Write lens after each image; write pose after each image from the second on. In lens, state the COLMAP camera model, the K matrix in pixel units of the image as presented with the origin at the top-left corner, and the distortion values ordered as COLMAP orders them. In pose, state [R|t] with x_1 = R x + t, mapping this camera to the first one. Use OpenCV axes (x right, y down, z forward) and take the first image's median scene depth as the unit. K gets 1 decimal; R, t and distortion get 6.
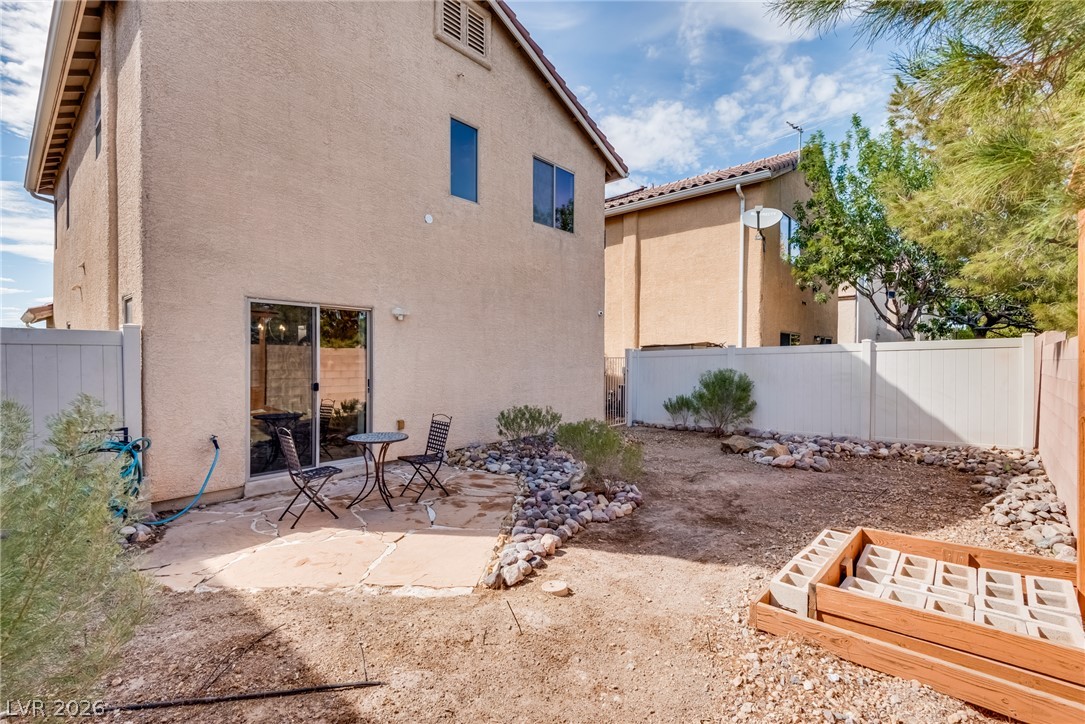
lens RADIAL K [[497.9, 0, 540.4], [0, 497.9, 364.0], [0, 0, 1]] dist [0.007759, -0.001214]
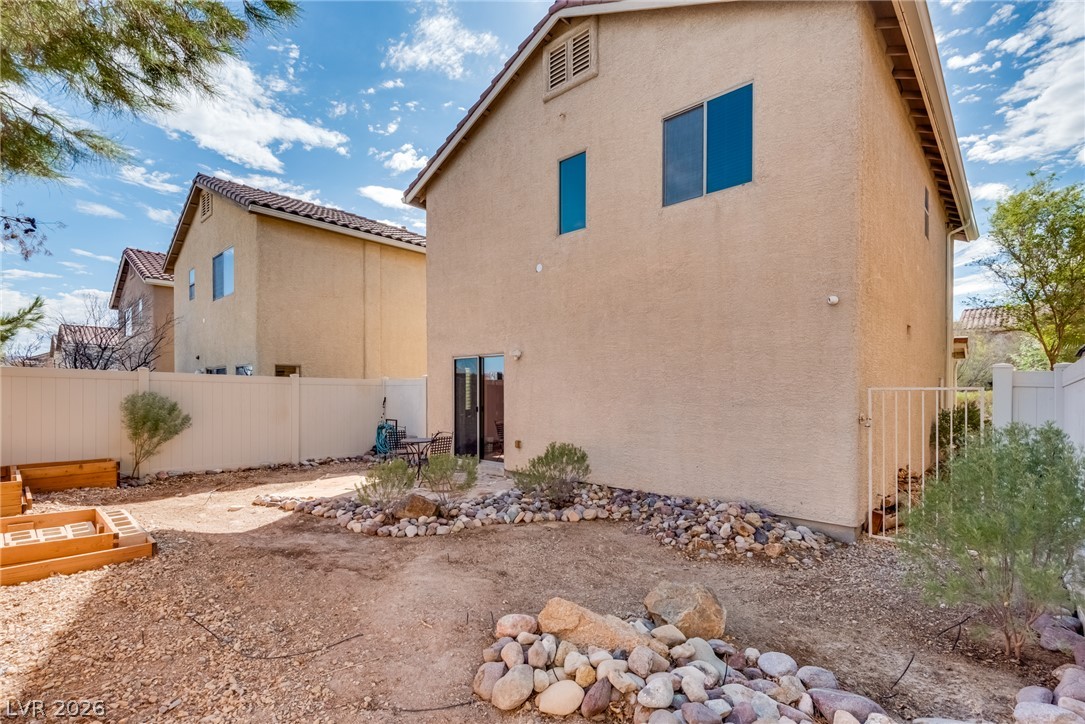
lens RADIAL K [[497.9, 0, 537.5], [0, 497.9, 392.7], [0, 0, 1]] dist [0.007759, -0.001214]
pose [[-0.016343, -0.003039, -0.999862, 0.829524], [-0.009162, 0.999954, -0.002889, -0.003765], [0.999824, 0.009113, -0.016370, 0.929354]]
